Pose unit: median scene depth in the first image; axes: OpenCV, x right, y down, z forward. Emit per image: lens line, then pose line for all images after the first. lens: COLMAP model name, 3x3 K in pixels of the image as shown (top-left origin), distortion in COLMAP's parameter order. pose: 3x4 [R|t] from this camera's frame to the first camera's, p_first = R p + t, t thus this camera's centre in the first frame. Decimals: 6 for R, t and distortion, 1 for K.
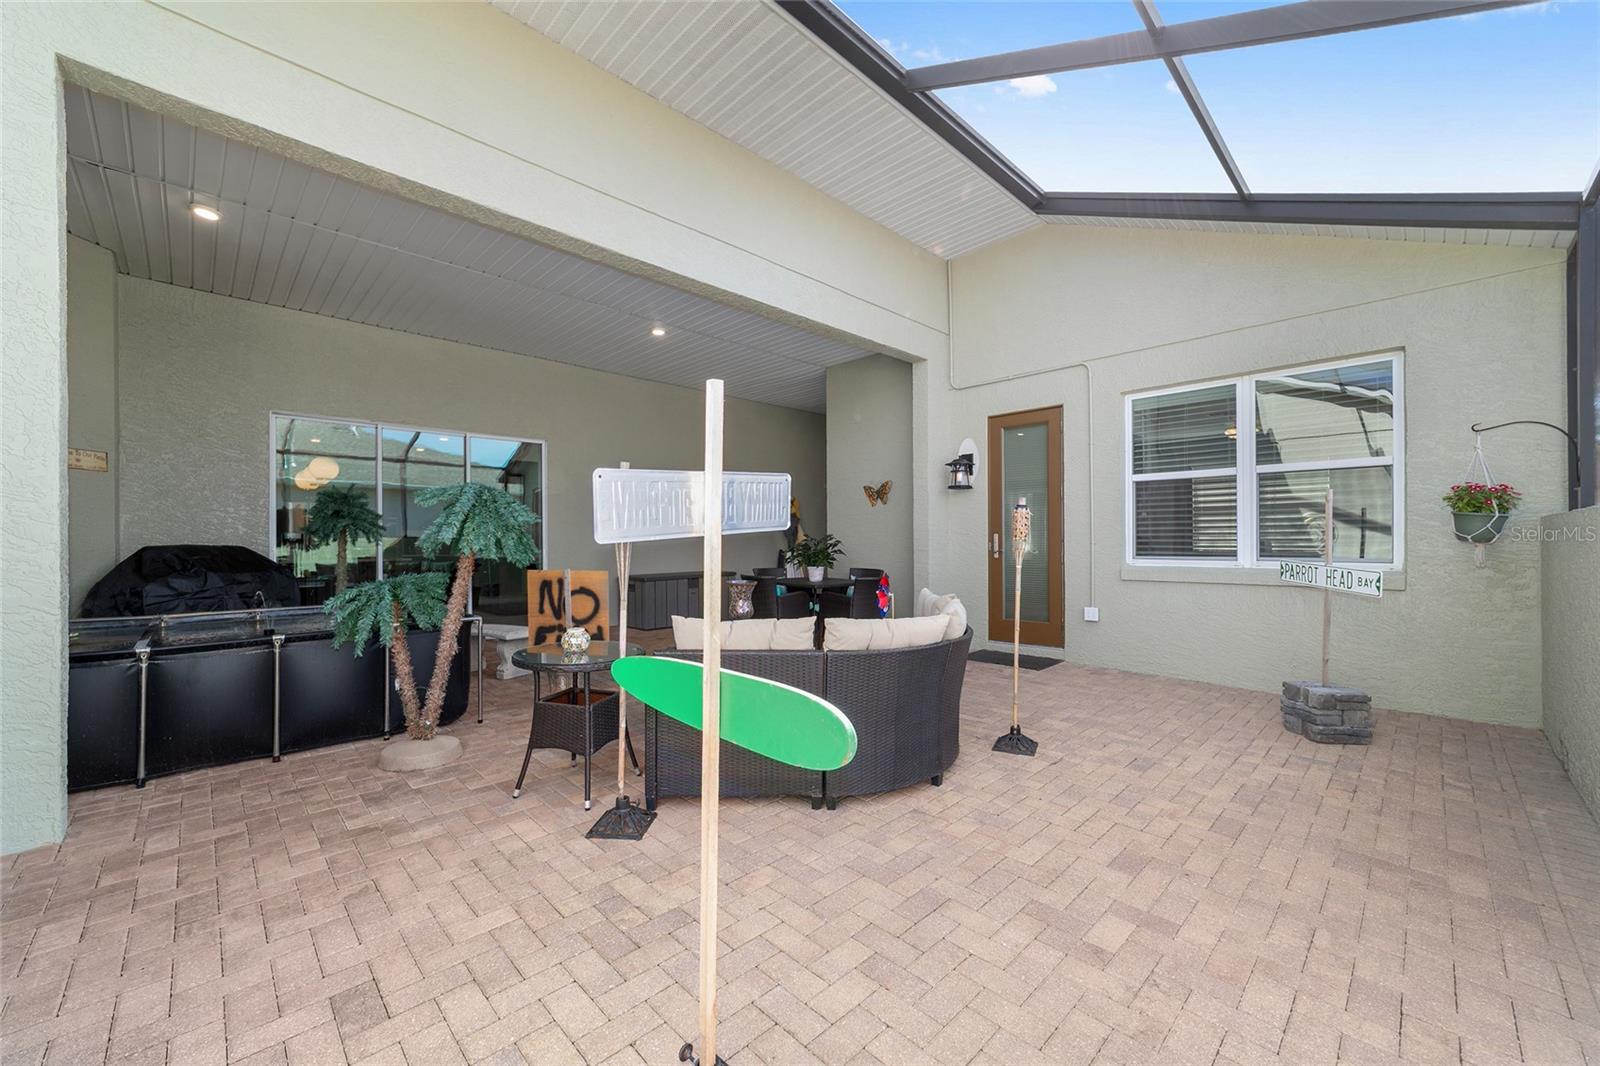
lens RADIAL K [[612.8, 0, 810.2], [0, 612.8, 538.8], [0, 0, 1]] dist [-0.016300, 0.007385]
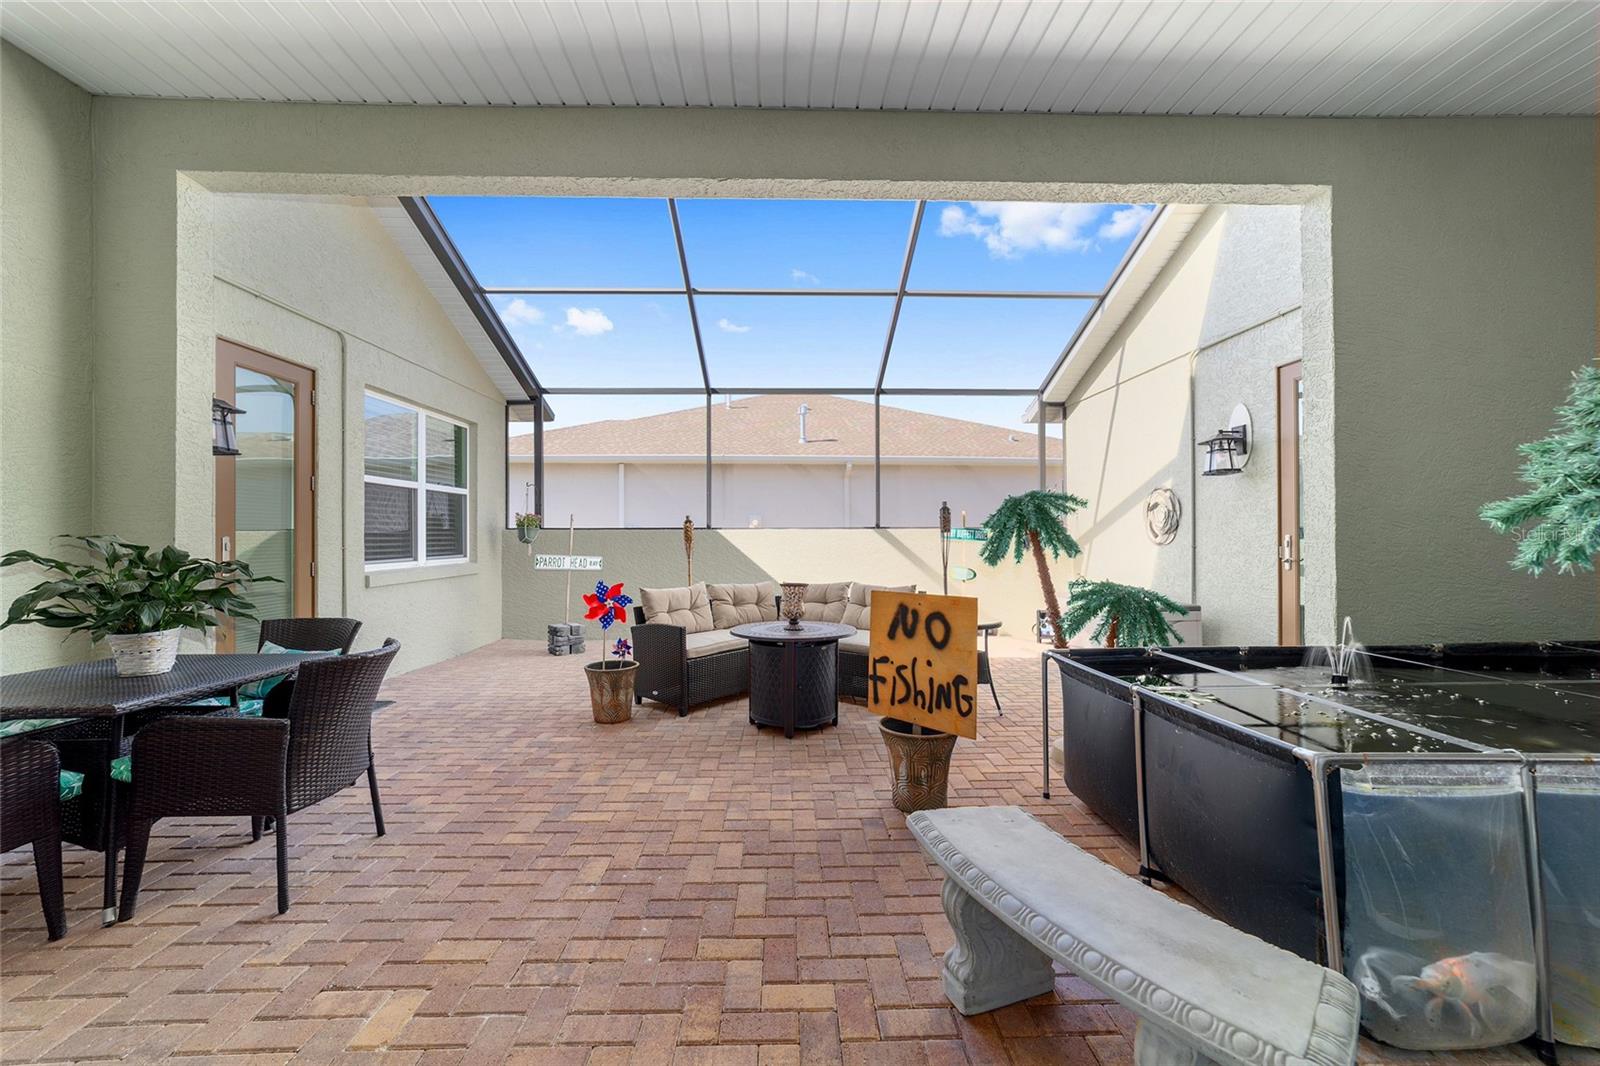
lens RADIAL K [[612.8, 0, 800.0], [0, 612.8, 529.2], [0, 0, 1]] dist [-0.016300, 0.007385]
pose [[-0.734831, 0.010316, 0.678172, -0.910992], [0.004279, 0.999935, -0.010575, -0.015013], [-0.678237, -0.004869, -0.734828, 1.924180]]
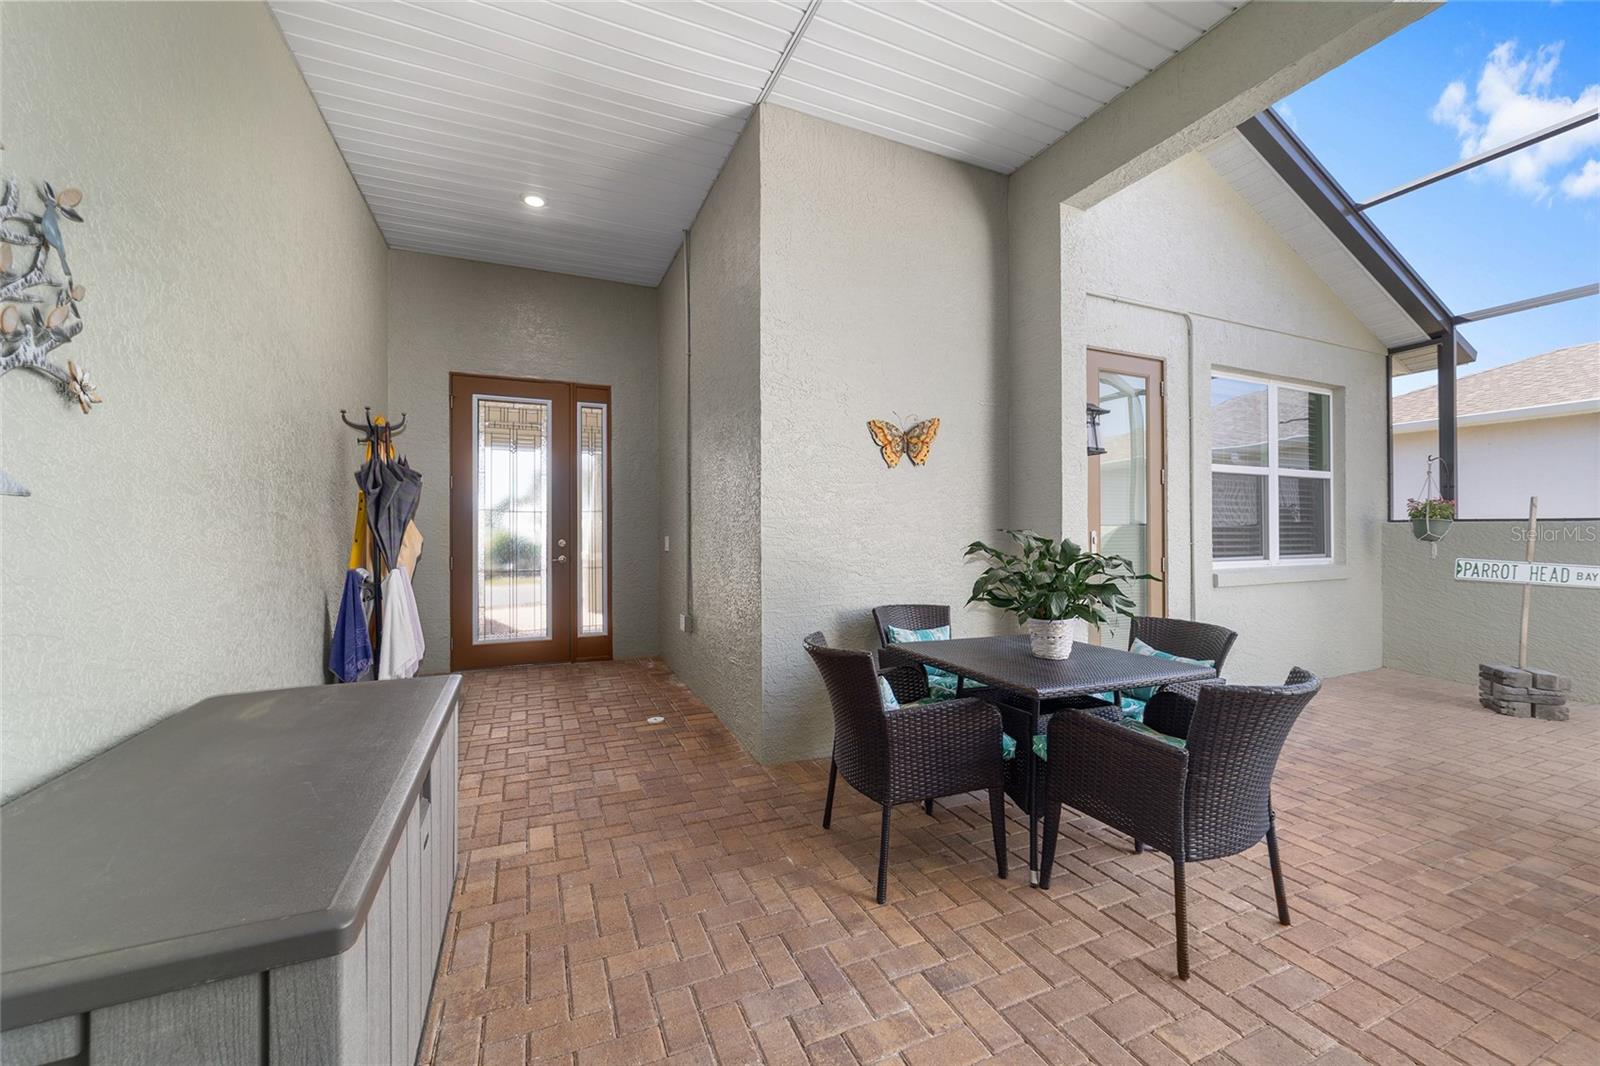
lens RADIAL K [[612.8, 0, 801.6], [0, 612.8, 529.5], [0, 0, 1]] dist [-0.016300, 0.007385]
pose [[0.340982, 0.004286, 0.940060, -0.718516], [0.000982, 0.999987, -0.004916, -0.015369], [-0.940069, 0.002599, 0.340973, 1.951526]]
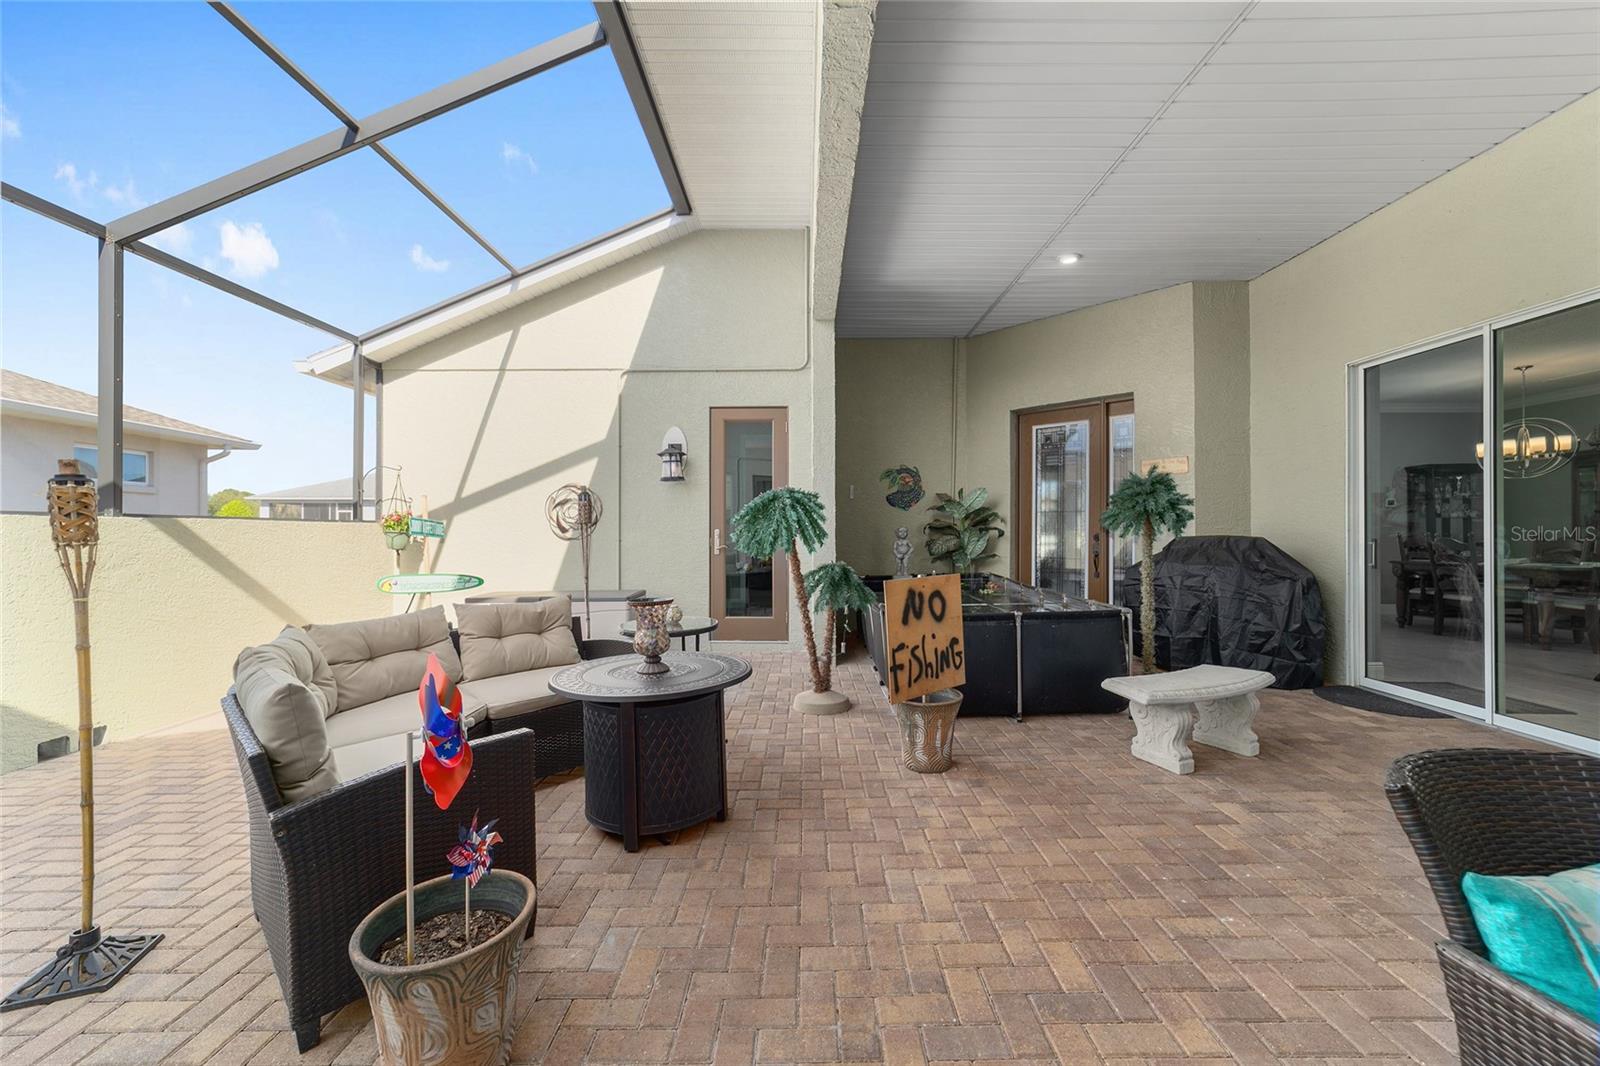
lens RADIAL K [[612.8, 0, 800.9], [0, 612.8, 531.1], [0, 0, 1]] dist [-0.016300, 0.007385]
pose [[-0.706710, 0.005651, -0.707481, 0.268180], [0.007201, 0.999974, 0.000795, -0.007474], [0.707467, -0.004533, -0.706732, 1.734313]]
